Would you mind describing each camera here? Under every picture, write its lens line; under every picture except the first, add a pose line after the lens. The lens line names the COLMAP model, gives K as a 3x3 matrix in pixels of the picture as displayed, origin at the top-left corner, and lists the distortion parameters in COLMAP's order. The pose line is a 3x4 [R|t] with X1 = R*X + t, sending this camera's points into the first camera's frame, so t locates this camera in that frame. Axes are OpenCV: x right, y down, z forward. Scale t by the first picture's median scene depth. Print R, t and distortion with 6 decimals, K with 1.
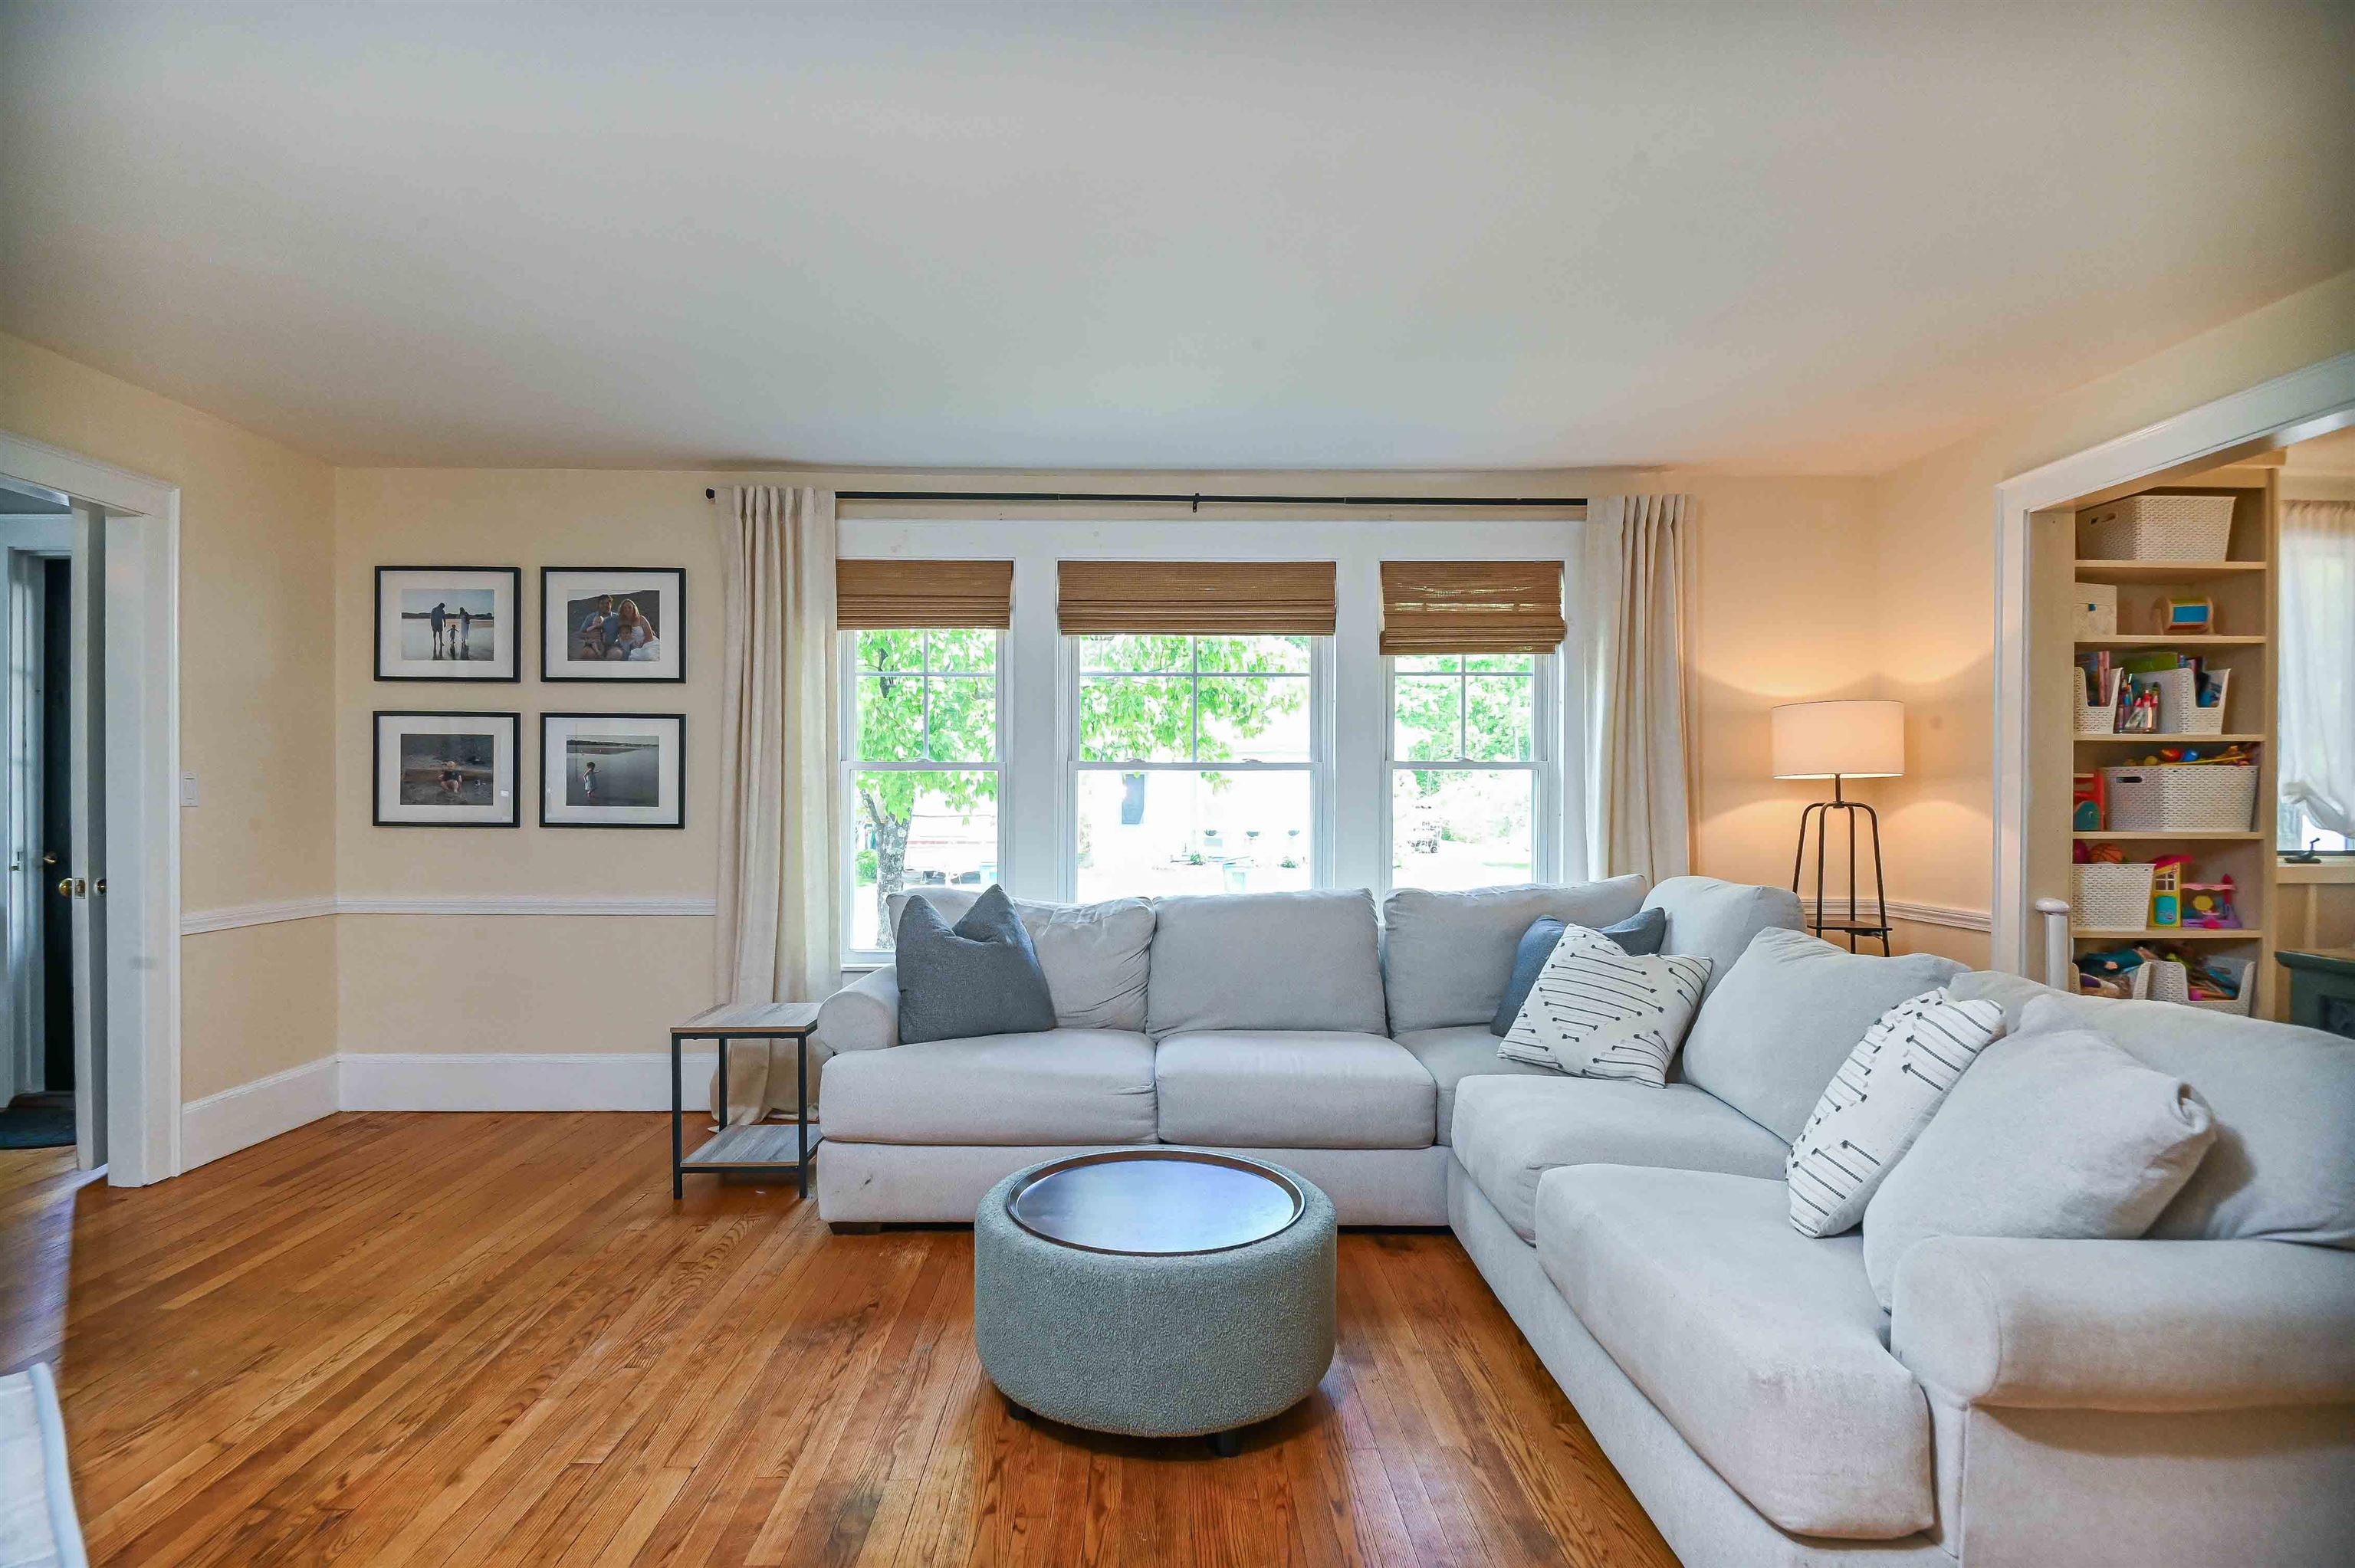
lens RADIAL K [[1163.5, 0, 1163.1], [0, 1163.5, 806.0], [0, 0, 1]] dist [0.015081, -0.021420]
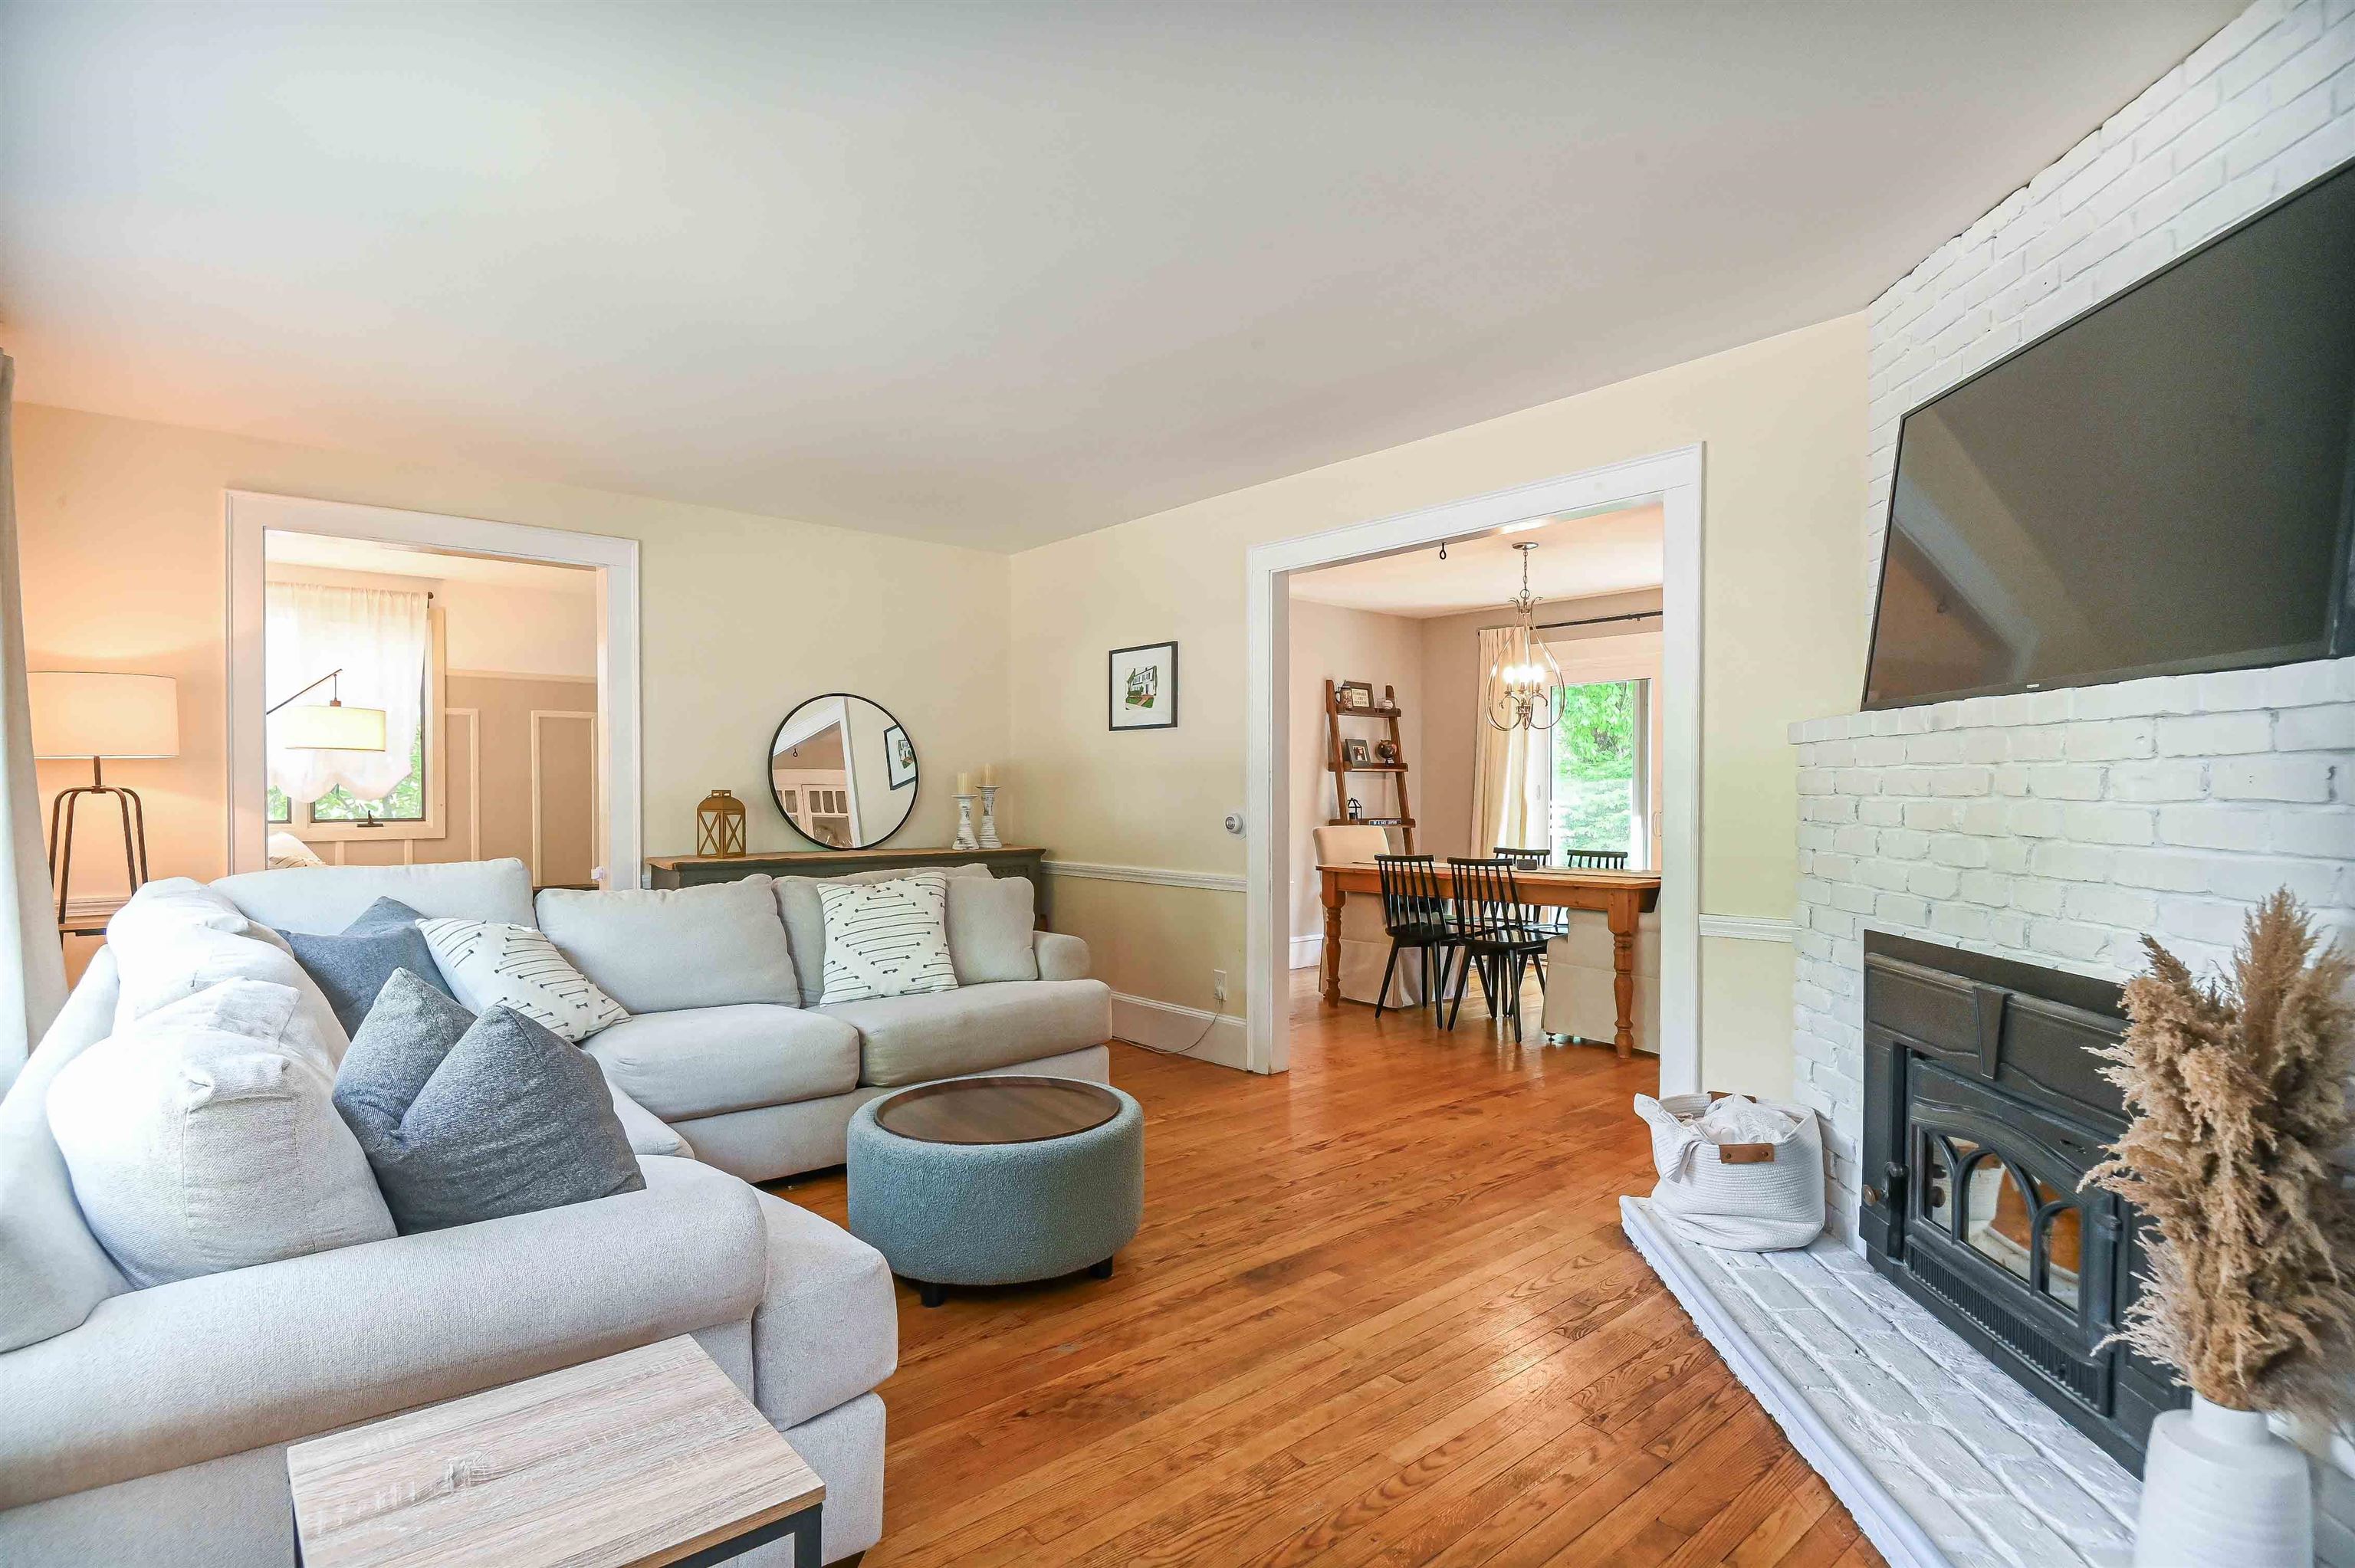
lens RADIAL K [[1163.5, 0, 1163.1], [0, 1163.5, 806.0], [0, 0, 1]] dist [0.015081, -0.021420]
pose [[-0.635541, -0.014316, 0.771935, -0.574596], [0.002381, 0.999787, 0.020502, -0.004234], [-0.772064, 0.014868, -0.635371, 0.890113]]
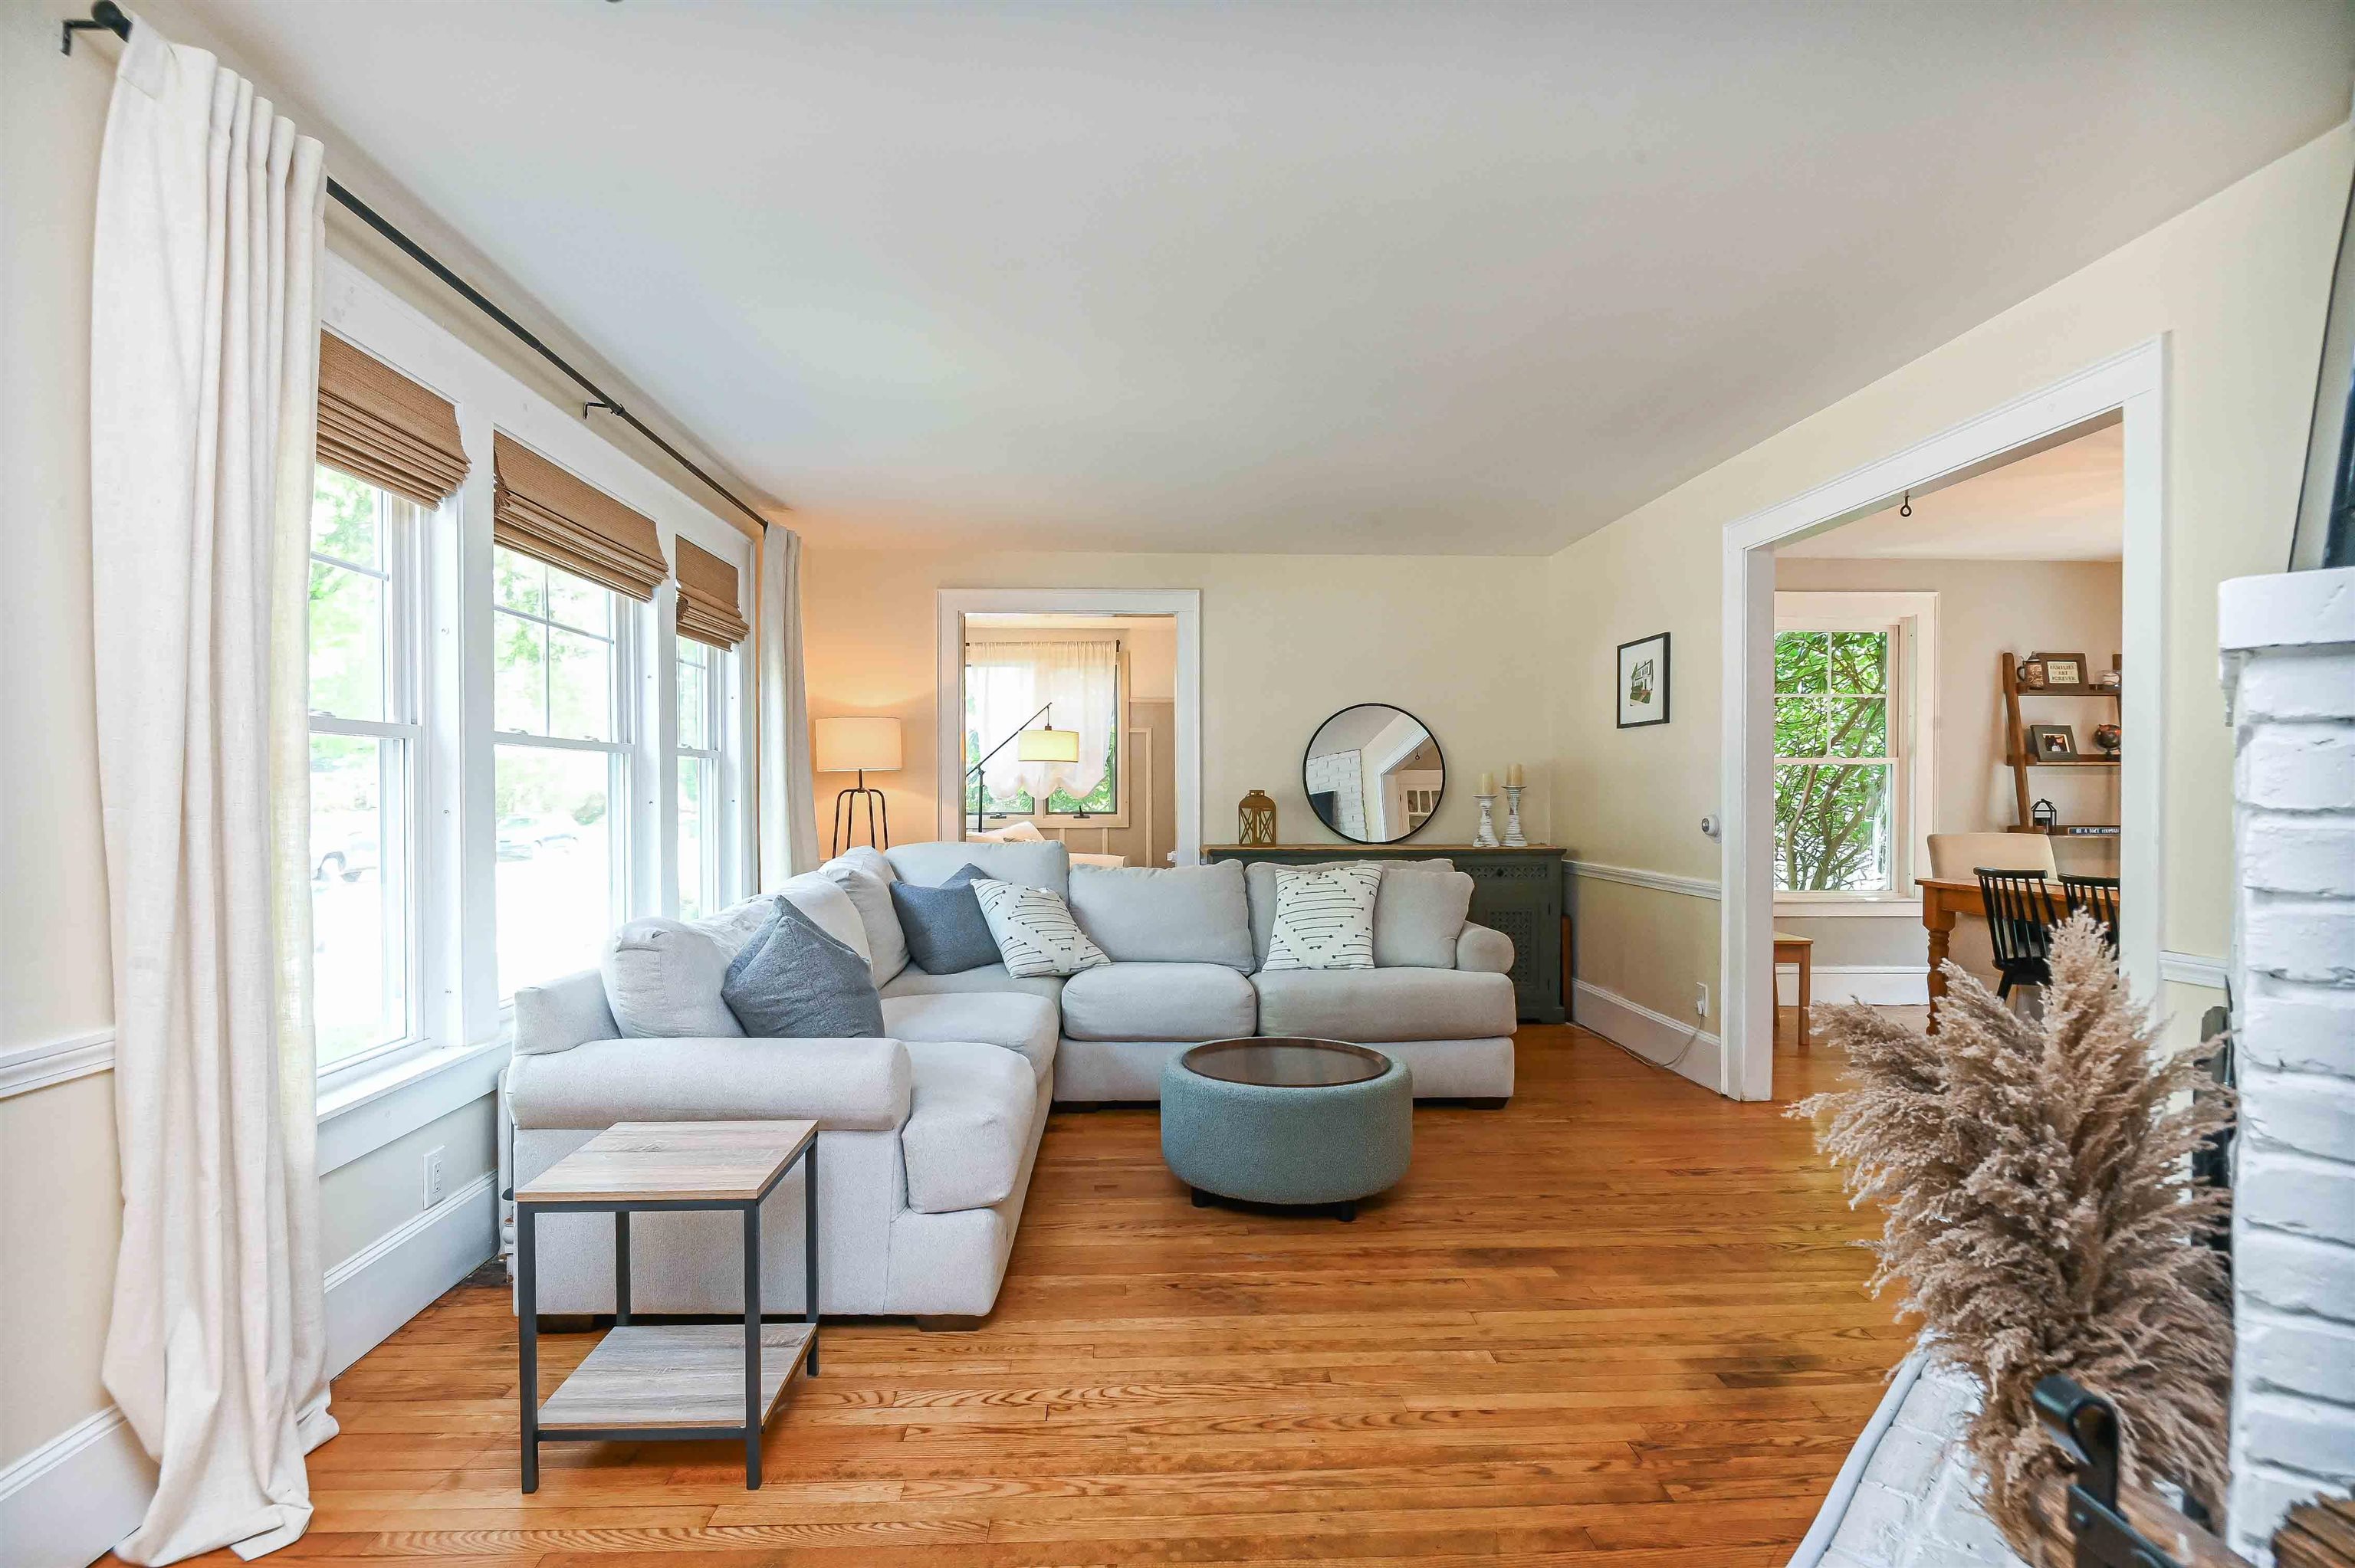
lens RADIAL K [[1163.5, 0, 1163.1], [0, 1163.5, 806.0], [0, 0, 1]] dist [0.015081, -0.021420]
pose [[-0.026227, -0.016532, 0.999519, -0.777983], [0.007458, 0.999832, 0.016733, -0.002683], [-0.999628, 0.007894, -0.026099, 0.642939]]
